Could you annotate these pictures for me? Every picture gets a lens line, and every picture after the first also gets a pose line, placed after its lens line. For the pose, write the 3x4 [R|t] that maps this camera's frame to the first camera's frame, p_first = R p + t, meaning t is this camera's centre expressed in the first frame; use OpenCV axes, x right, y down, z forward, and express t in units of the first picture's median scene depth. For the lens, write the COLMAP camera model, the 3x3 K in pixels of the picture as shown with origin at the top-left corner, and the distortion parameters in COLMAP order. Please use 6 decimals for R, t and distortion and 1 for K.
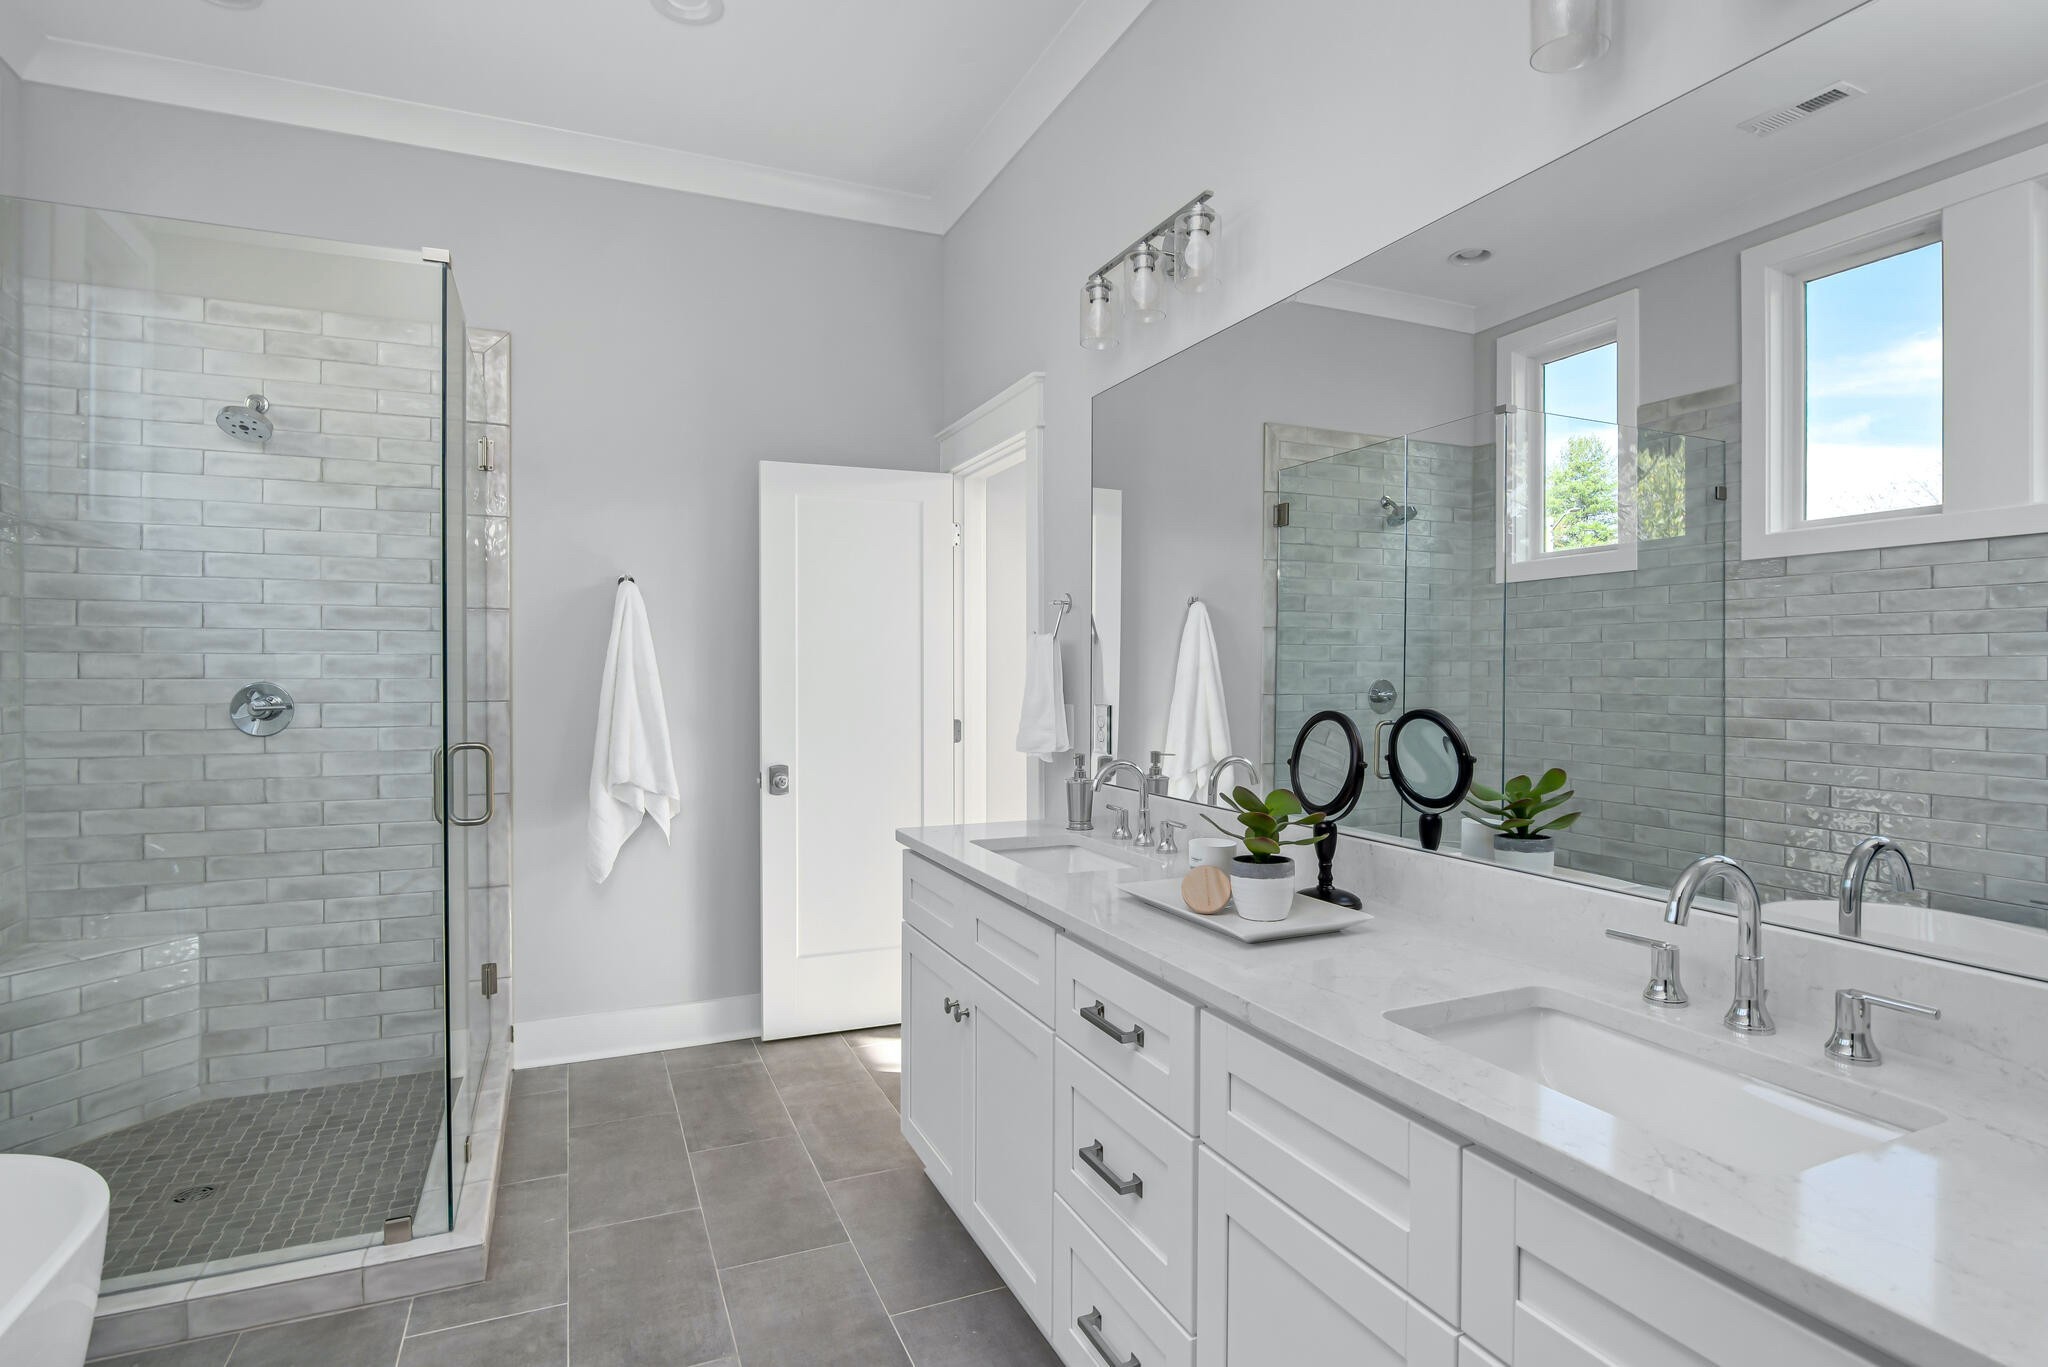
lens RADIAL K [[1011.7, 0, 1061.1], [0, 1011.7, 671.3], [0, 0, 1]] dist [-0.006791, 0.000307]
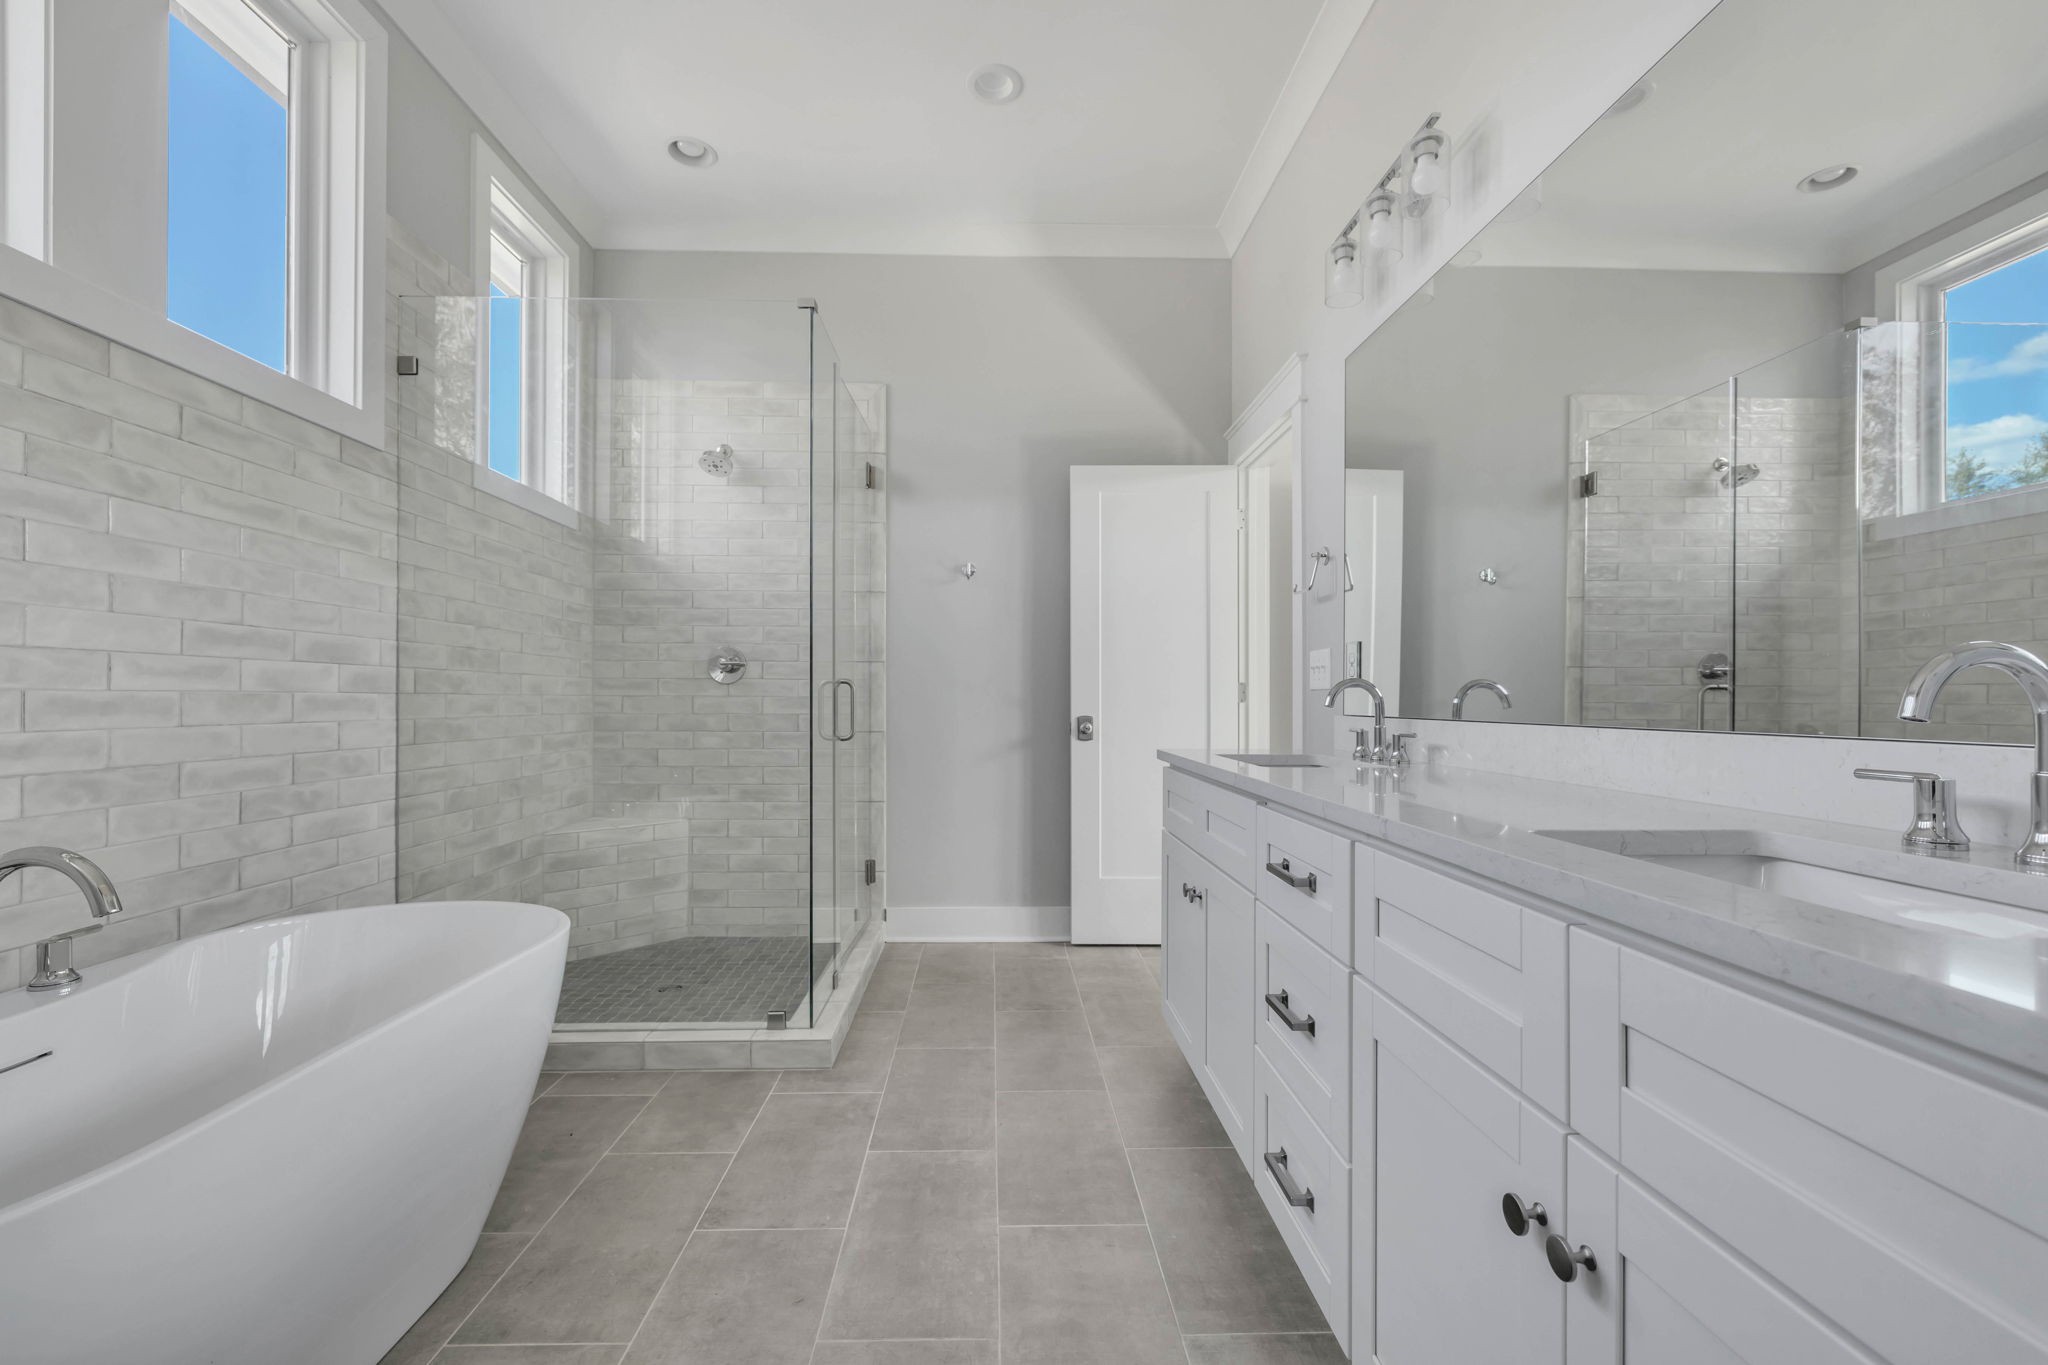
lens RADIAL K [[875.4, 0, 1071.1], [0, 875.4, 700.9], [0, 0, 1]] dist [0.004634, -0.000266]
pose [[0.930649, -0.009998, -0.365777, 0.106542], [0.006699, 0.999925, -0.010285, 0.108178], [0.365852, 0.007121, 0.930646, 0.039008]]
